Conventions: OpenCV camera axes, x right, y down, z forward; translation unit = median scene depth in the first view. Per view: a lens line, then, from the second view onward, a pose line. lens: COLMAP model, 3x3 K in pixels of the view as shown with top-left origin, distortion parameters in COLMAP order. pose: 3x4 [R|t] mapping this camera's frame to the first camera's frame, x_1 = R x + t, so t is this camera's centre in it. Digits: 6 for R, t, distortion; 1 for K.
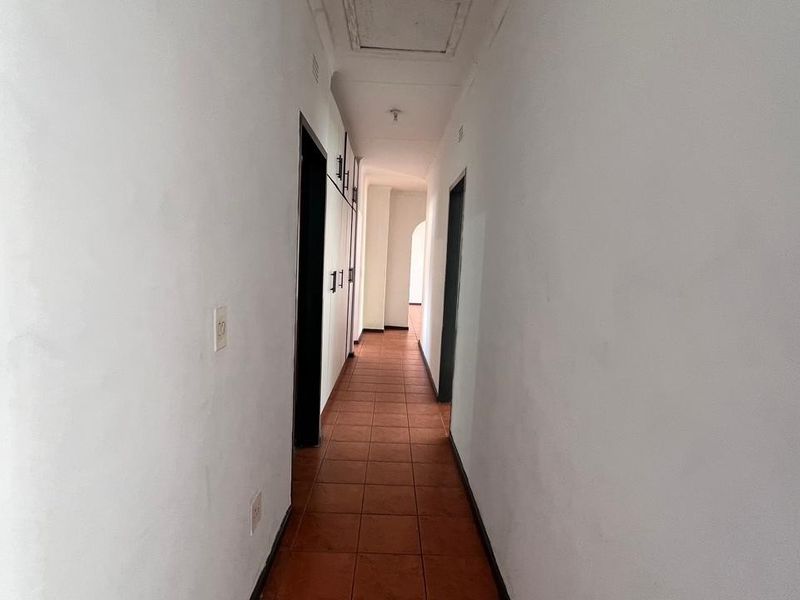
lens RADIAL K [[425.6, 0, 395.7], [0, 425.6, 298.7], [0, 0, 1]] dist [-0.005404, -0.000157]
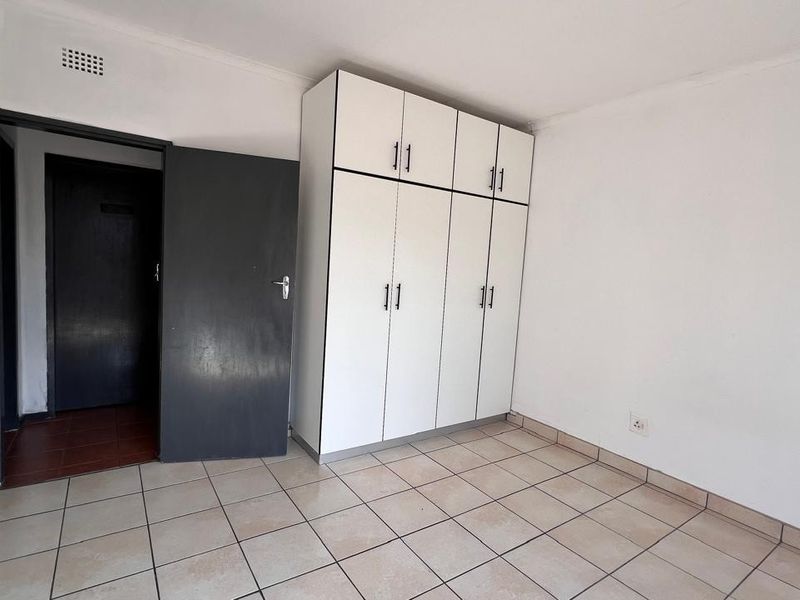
lens RADIAL K [[425.6, 0, 395.7], [0, 425.6, 298.7], [0, 0, 1]] dist [-0.005404, -0.000157]
pose [[0.552779, 0.058724, -0.831256, 0.447079], [-0.125109, 0.992056, -0.013113, -0.009865], [0.823883, 0.111246, 0.555735, 0.400784]]
